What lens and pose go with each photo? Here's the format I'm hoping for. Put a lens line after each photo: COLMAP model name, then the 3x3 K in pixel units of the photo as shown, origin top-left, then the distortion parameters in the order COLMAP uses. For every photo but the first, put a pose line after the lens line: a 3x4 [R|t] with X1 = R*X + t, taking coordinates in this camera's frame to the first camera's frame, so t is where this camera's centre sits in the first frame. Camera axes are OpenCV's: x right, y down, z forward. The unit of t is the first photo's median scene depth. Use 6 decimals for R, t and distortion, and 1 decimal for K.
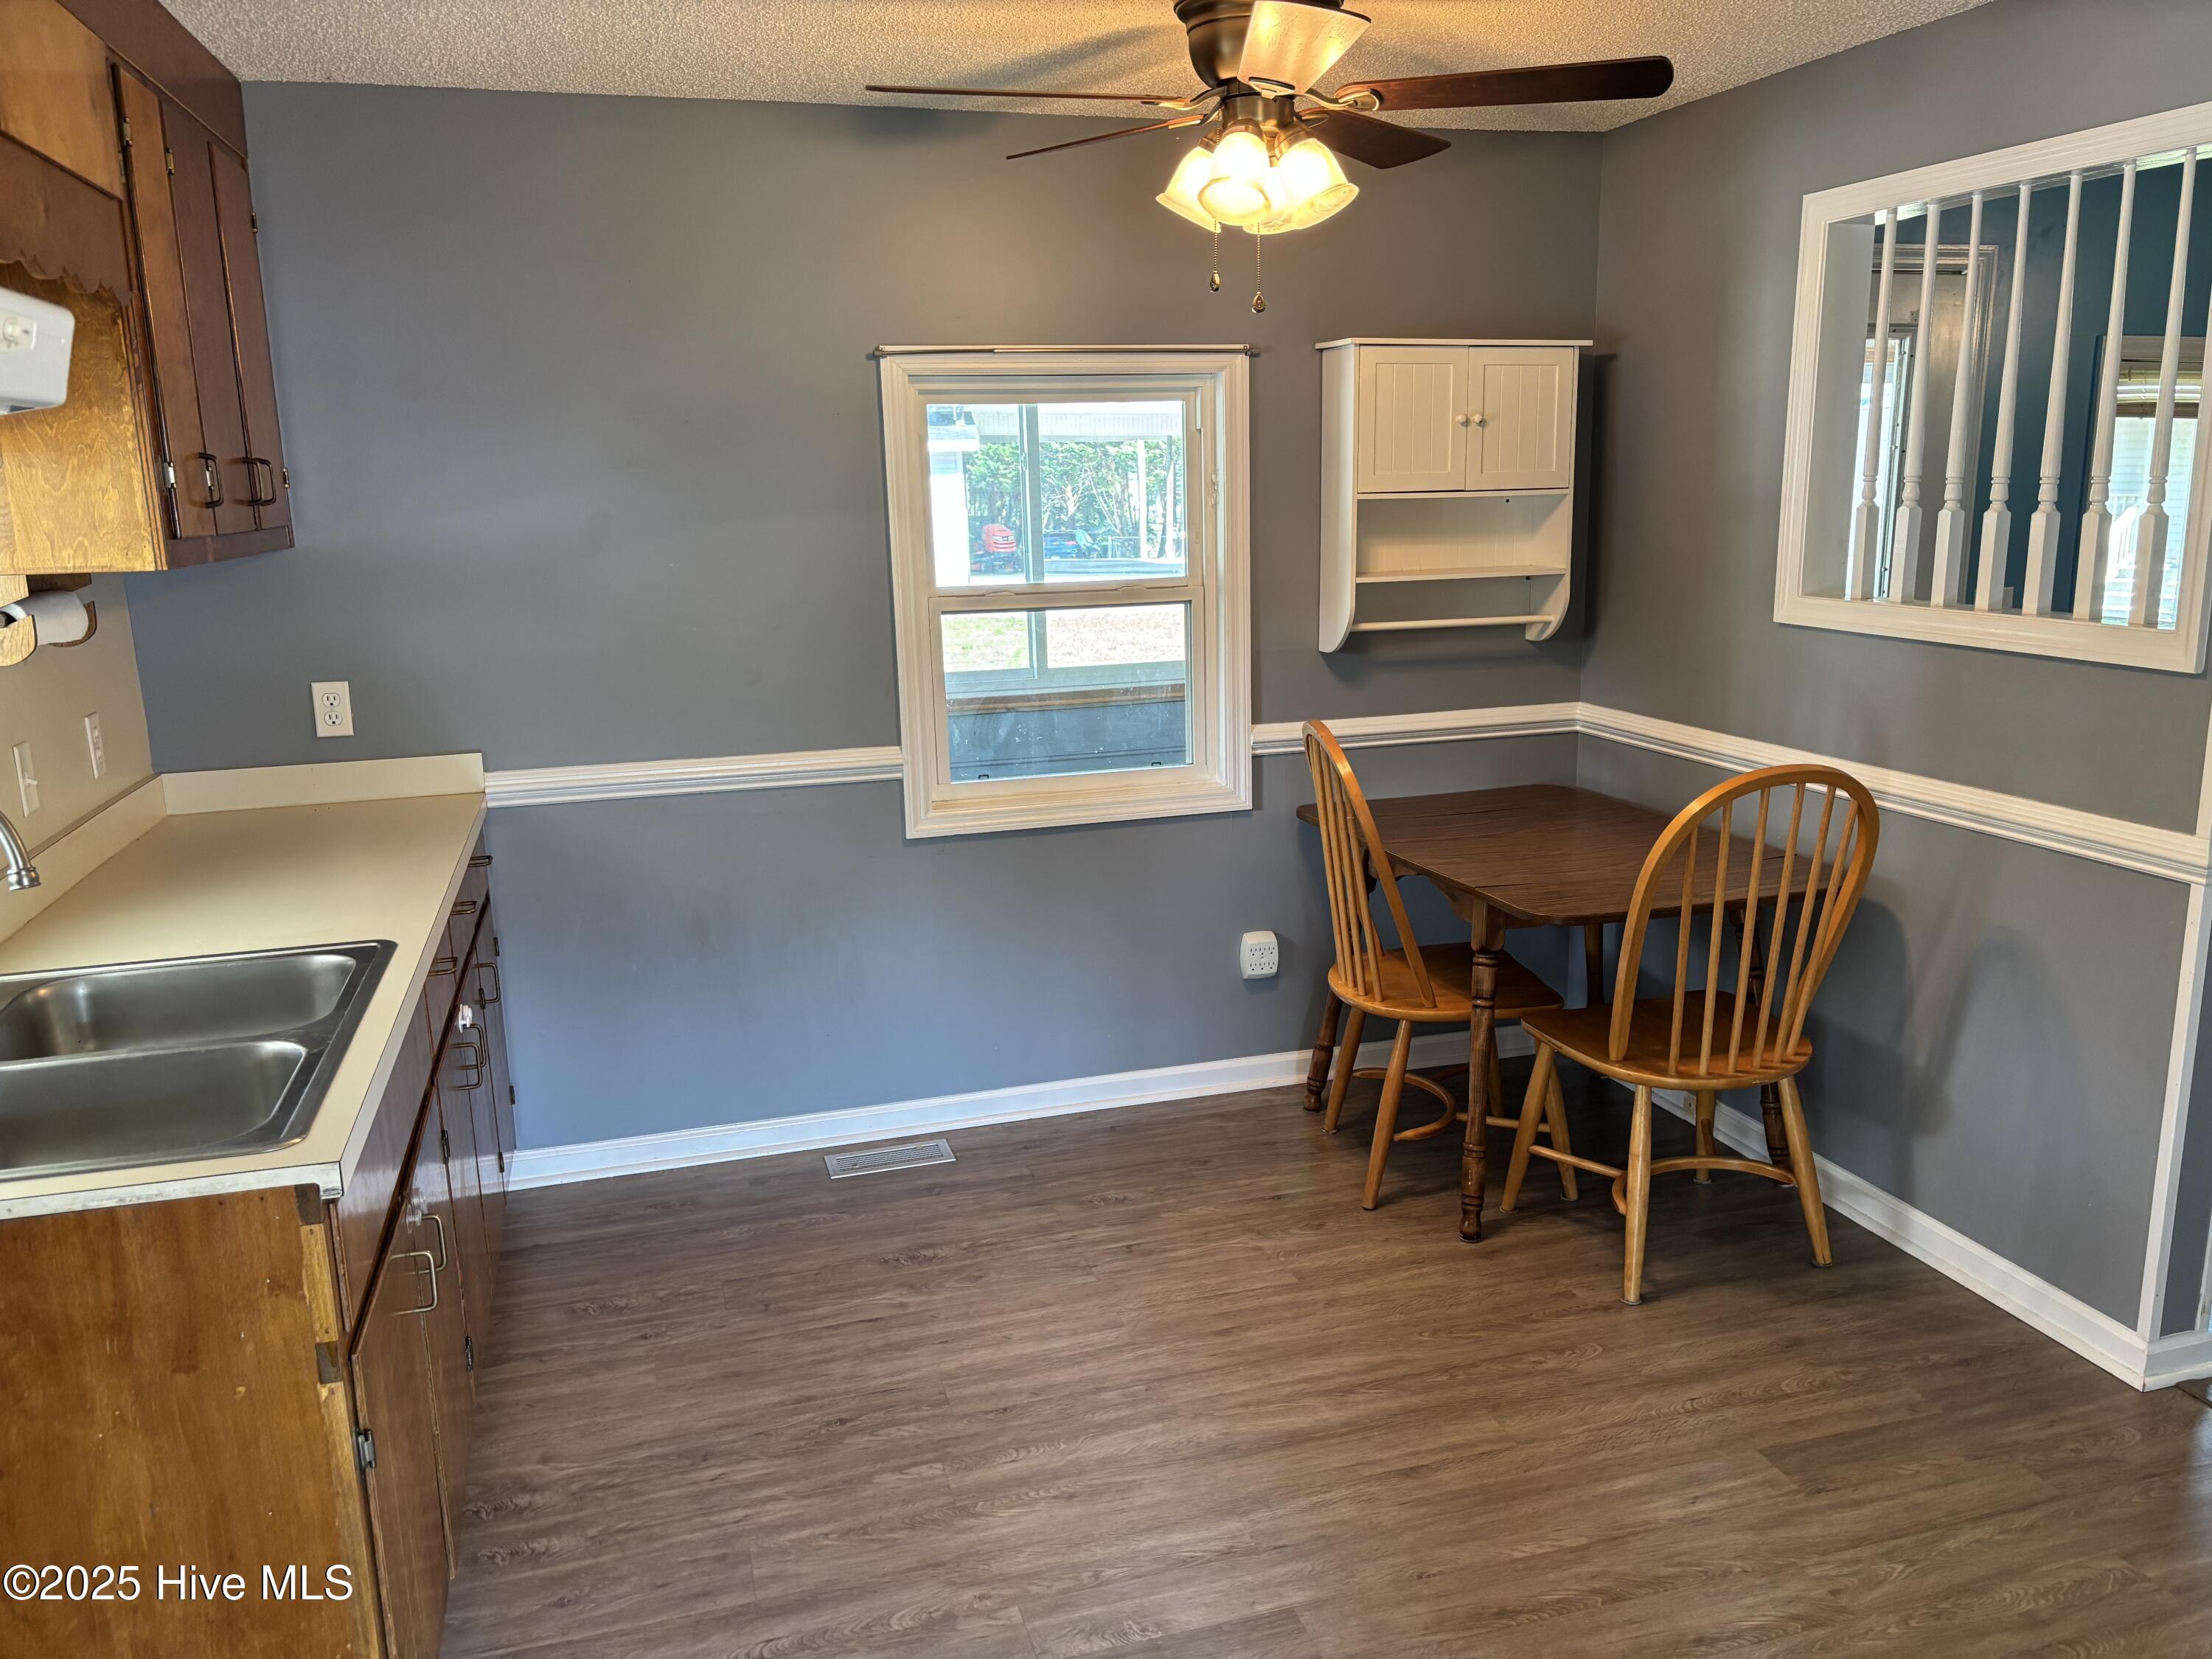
lens RADIAL K [[1652.7, 0, 1109.2], [0, 1652.7, 837.4], [0, 0, 1]] dist [-0.003489, -0.005577]
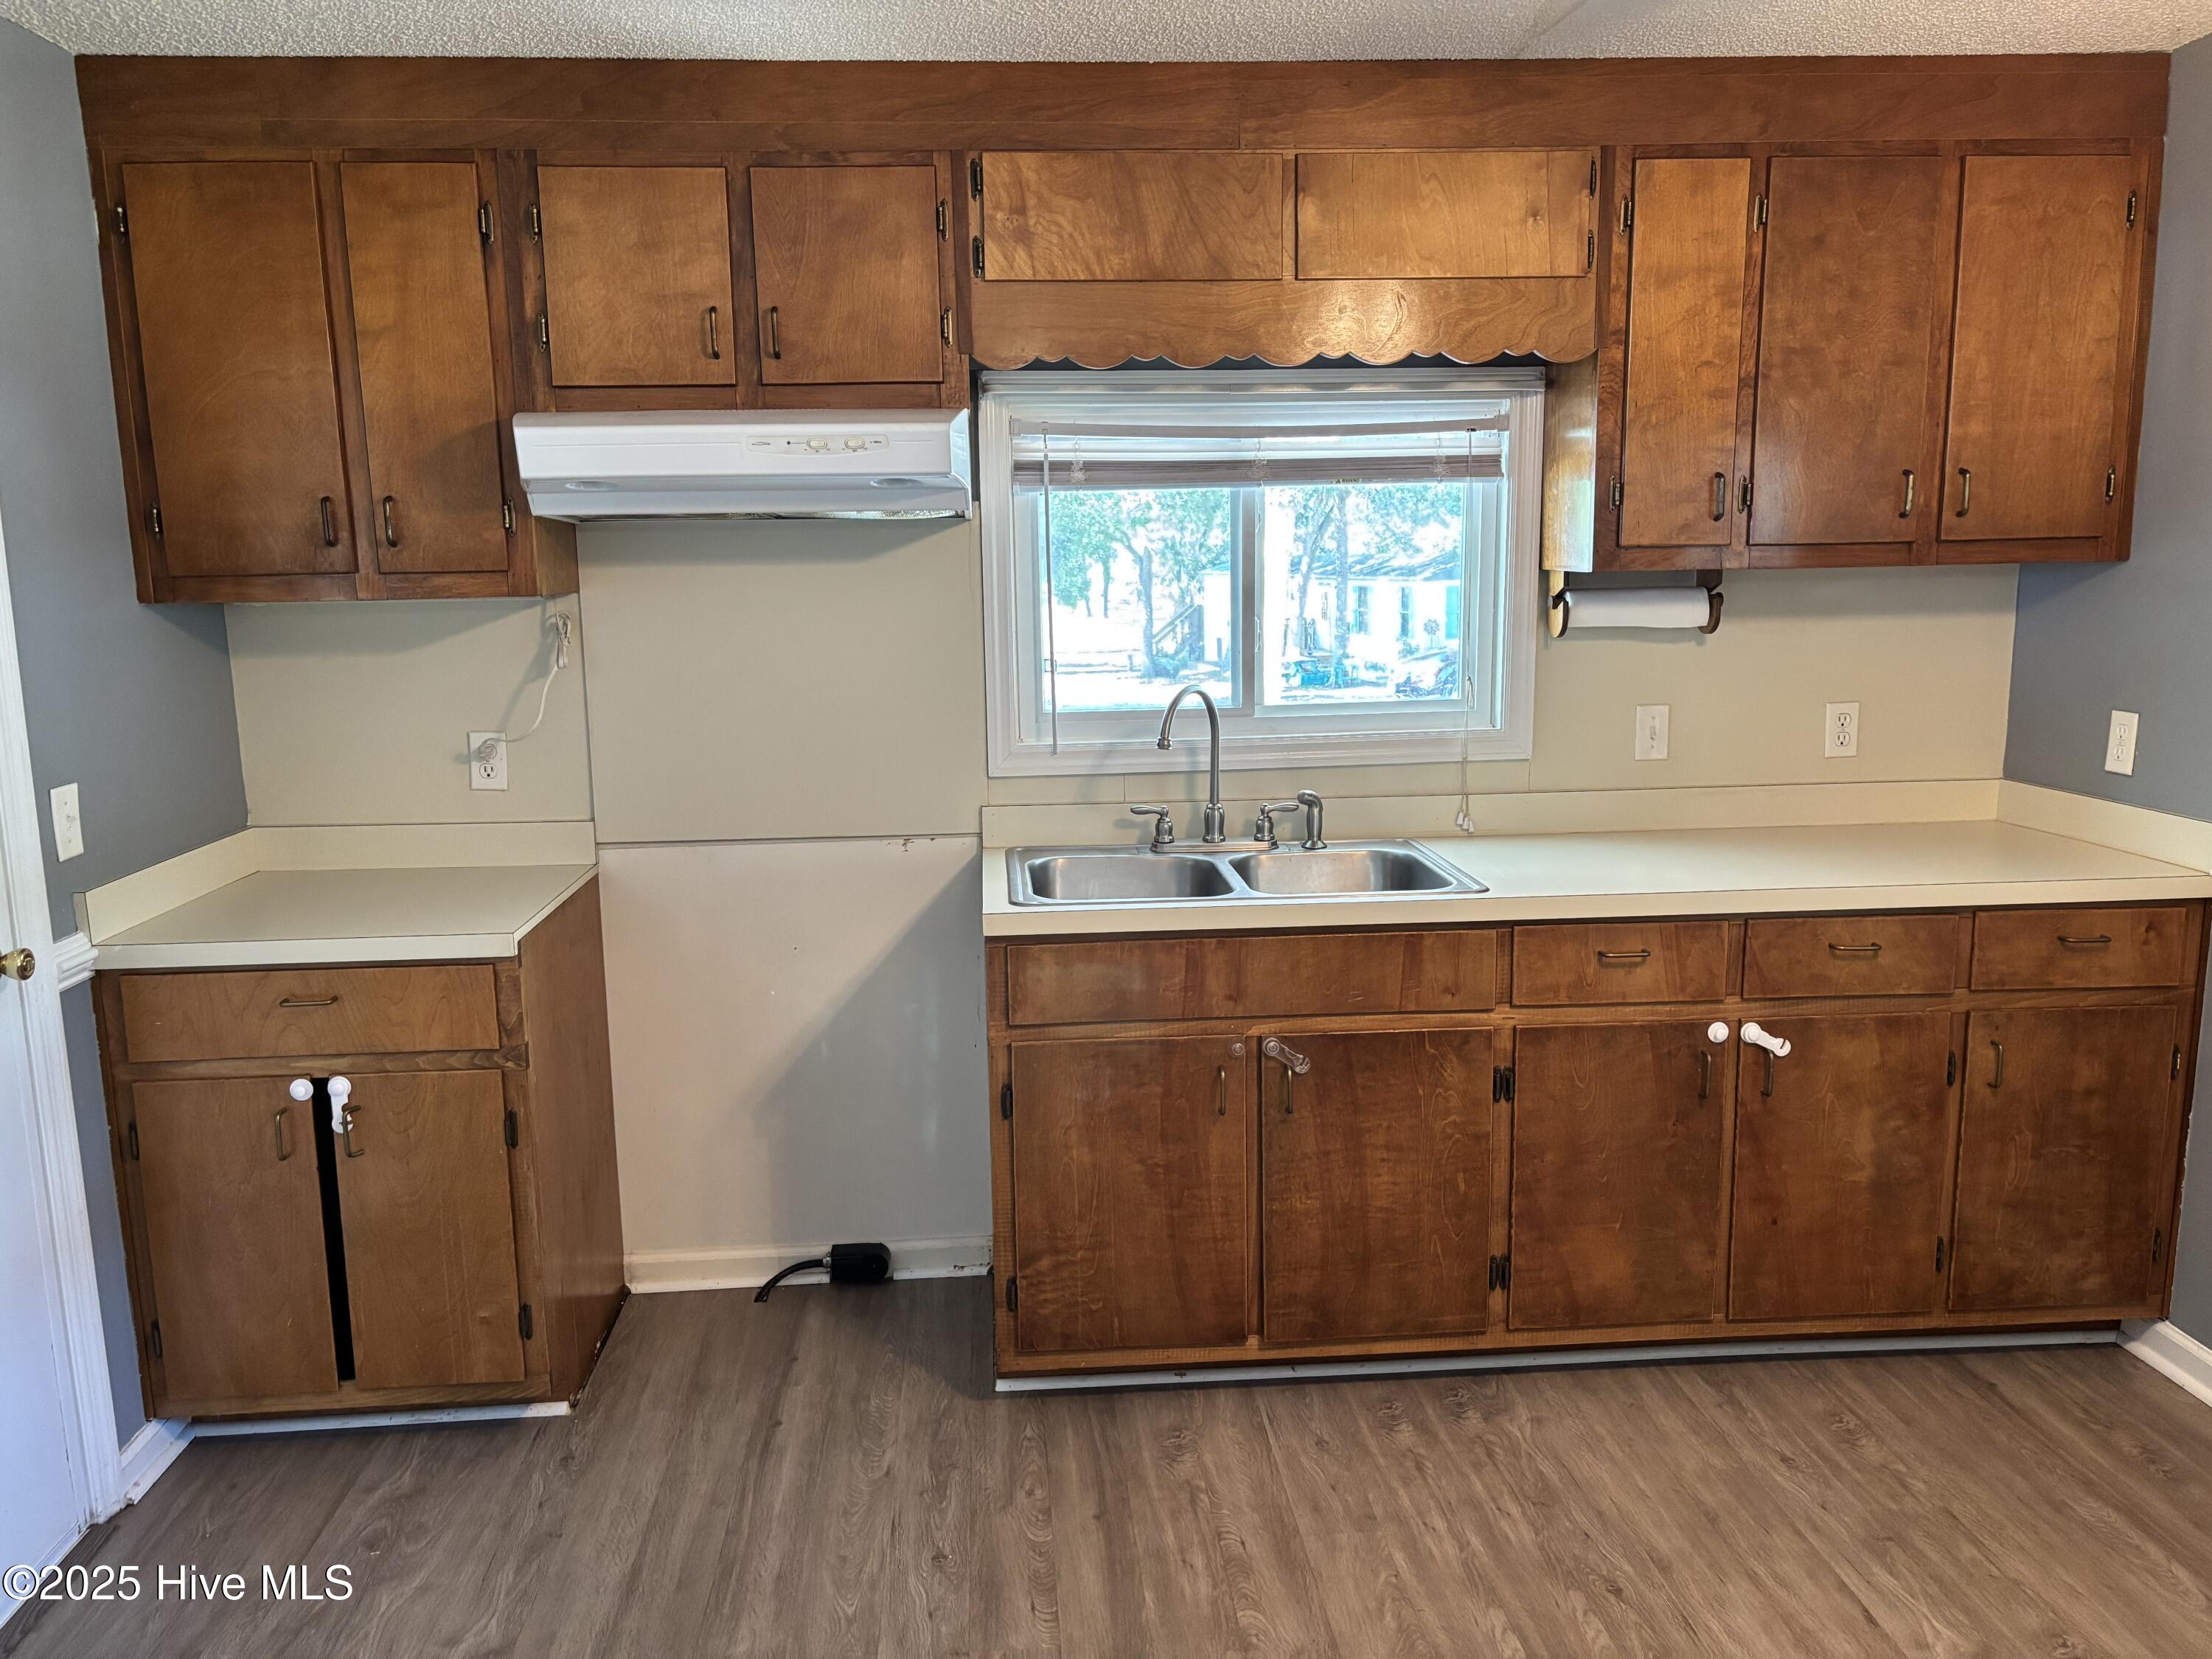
lens RADIAL K [[1652.7, 0, 1106.1], [0, 1652.7, 829.8], [0, 0, 1]] dist [-0.003489, -0.005577]
pose [[-0.209910, 0.190209, -0.959040, 0.623982], [-0.183964, 0.955691, 0.229810, -0.168319], [0.960258, 0.224669, -0.165617, 0.775604]]
